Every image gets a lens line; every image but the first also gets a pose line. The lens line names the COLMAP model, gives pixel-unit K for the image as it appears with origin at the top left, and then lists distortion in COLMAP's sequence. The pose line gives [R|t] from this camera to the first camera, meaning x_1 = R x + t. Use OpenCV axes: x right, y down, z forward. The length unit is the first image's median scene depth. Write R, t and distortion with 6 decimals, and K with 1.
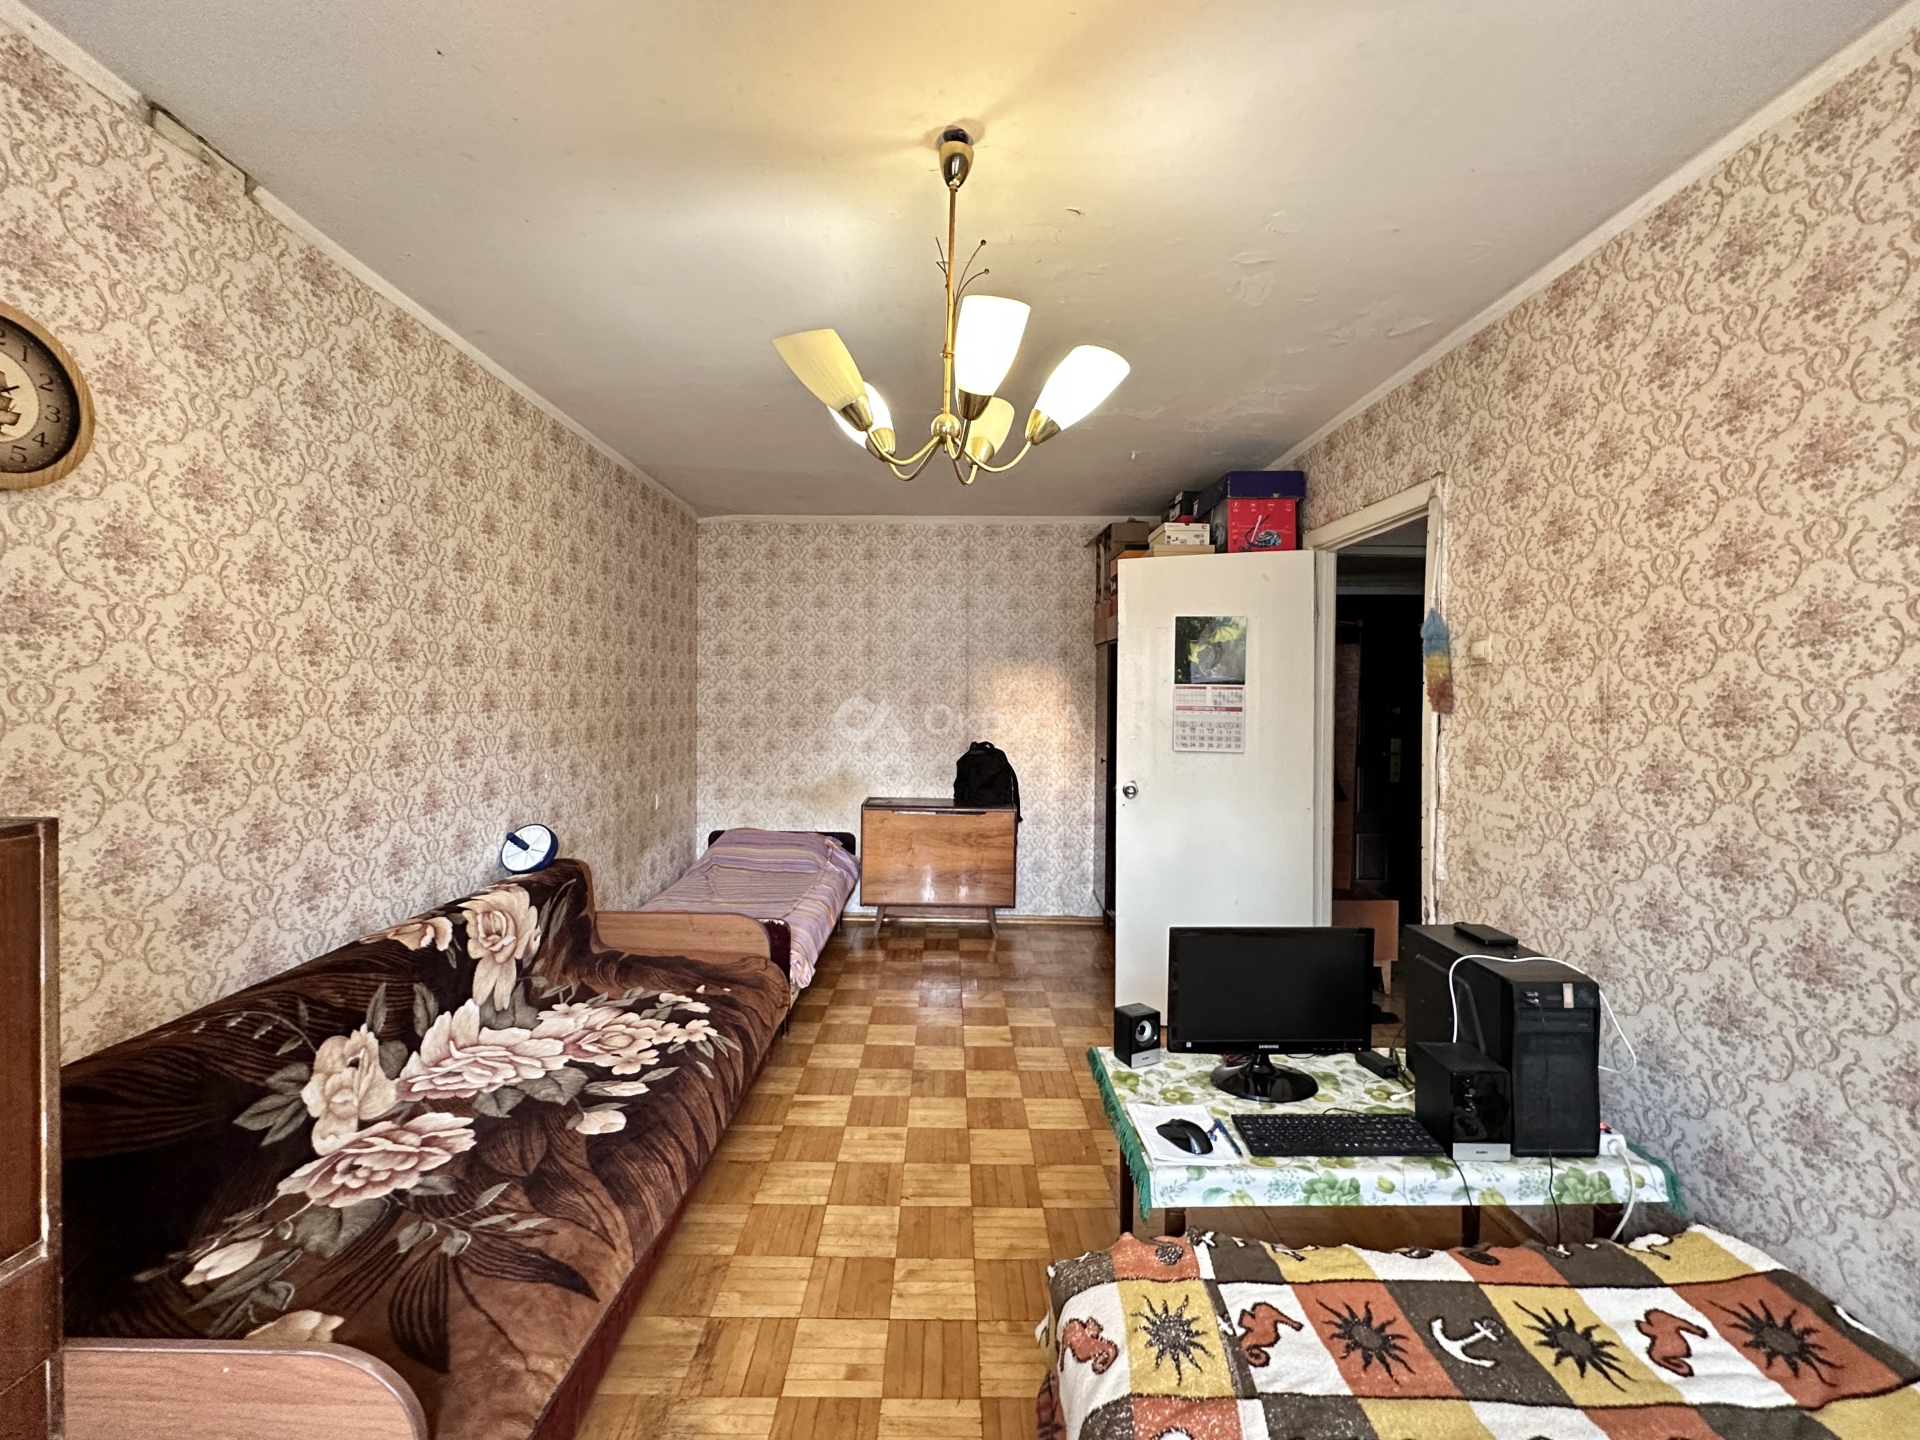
lens RADIAL K [[782.6, 0, 952.7], [0, 782.6, 712.2], [0, 0, 1]] dist [-0.000820, 0.000298]
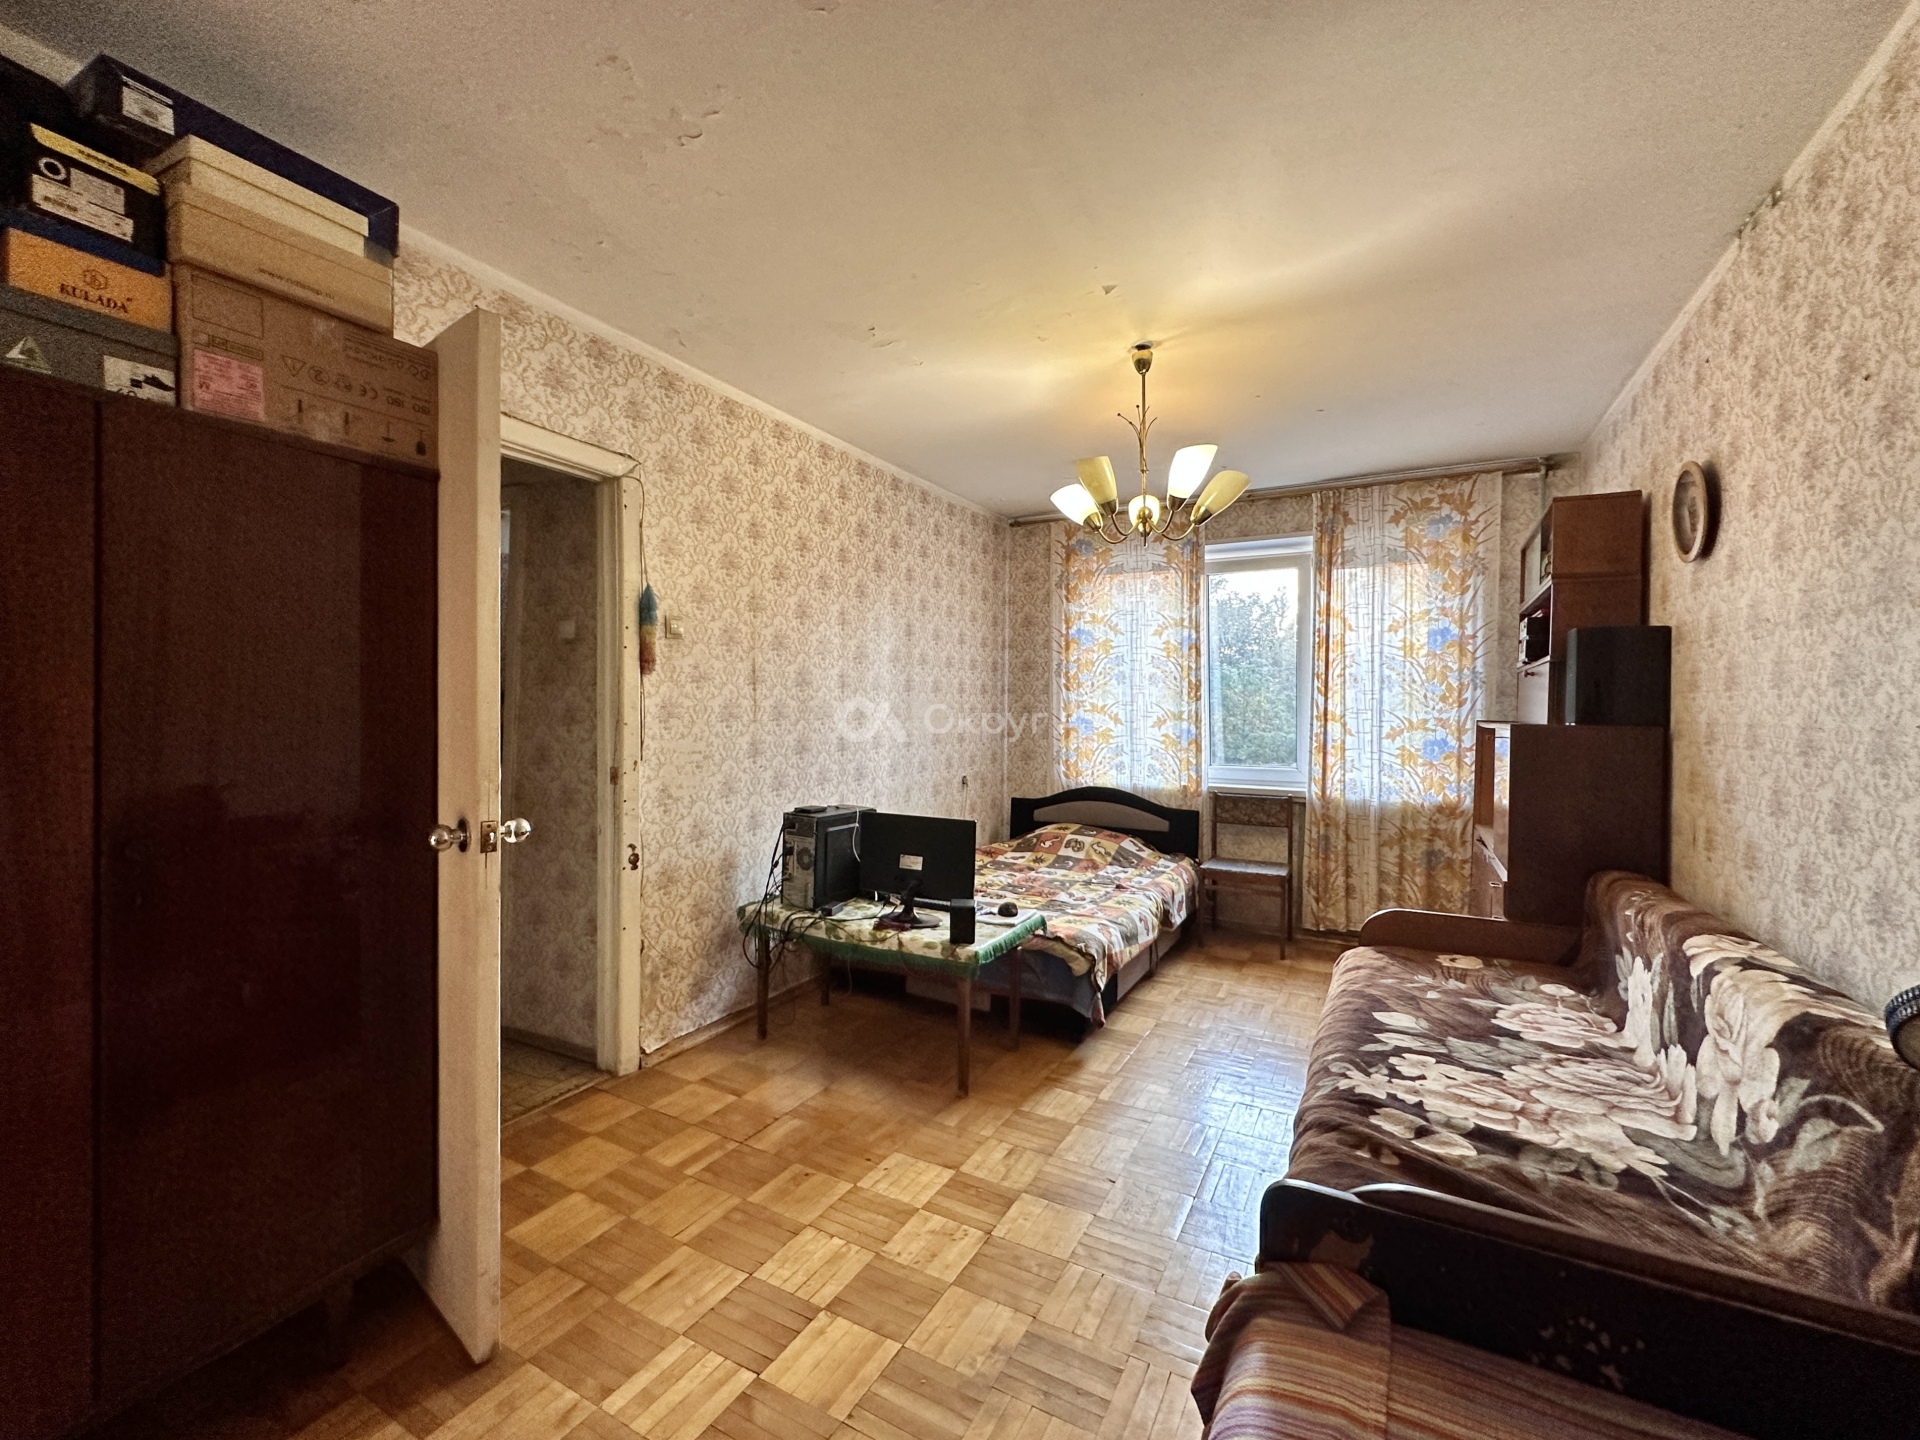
lens RADIAL K [[826.3, 0, 952.8], [0, 826.3, 713.0], [0, 0, 1]] dist [-0.000985, 0.000043]
pose [[-0.878723, -0.018997, 0.476954, -0.423094], [-0.008482, 0.999671, 0.024189, 0.027870], [-0.477257, 0.017210, -0.878595, 2.304616]]
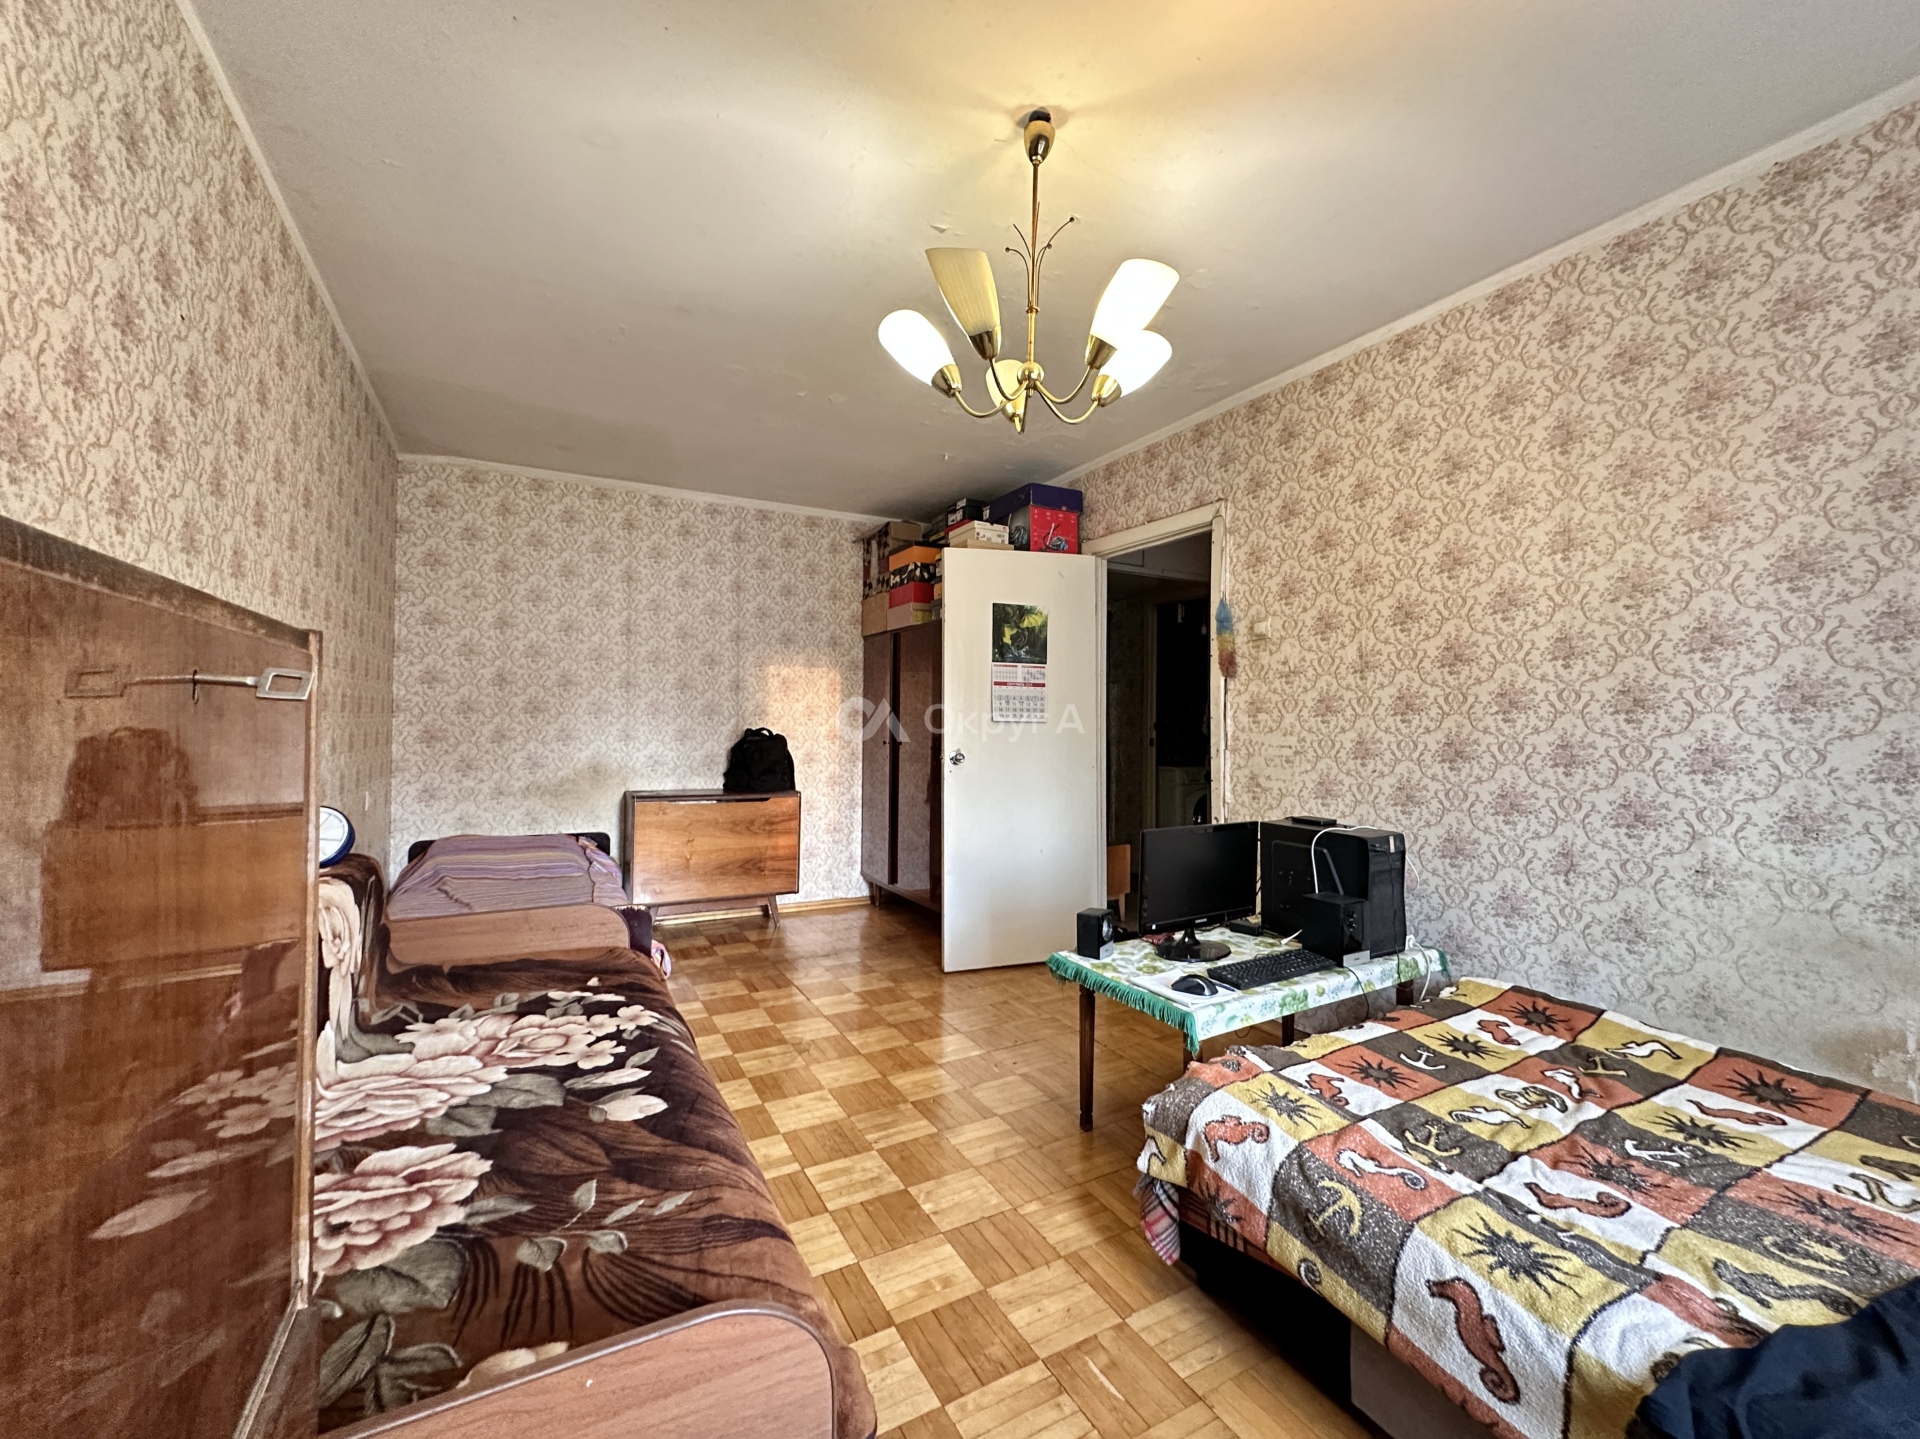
lens RADIAL K [[767.9, 0, 960.0], [0, 767.9, 719.5], [0, 0, 1]] dist [-0.000887, 0.000790]
pose [[0.876763, 0.001005, 0.480922, -0.511030], [0.008683, 0.999802, -0.017918, 0.116605], [-0.480845, 0.019885, 0.876580, 0.090013]]
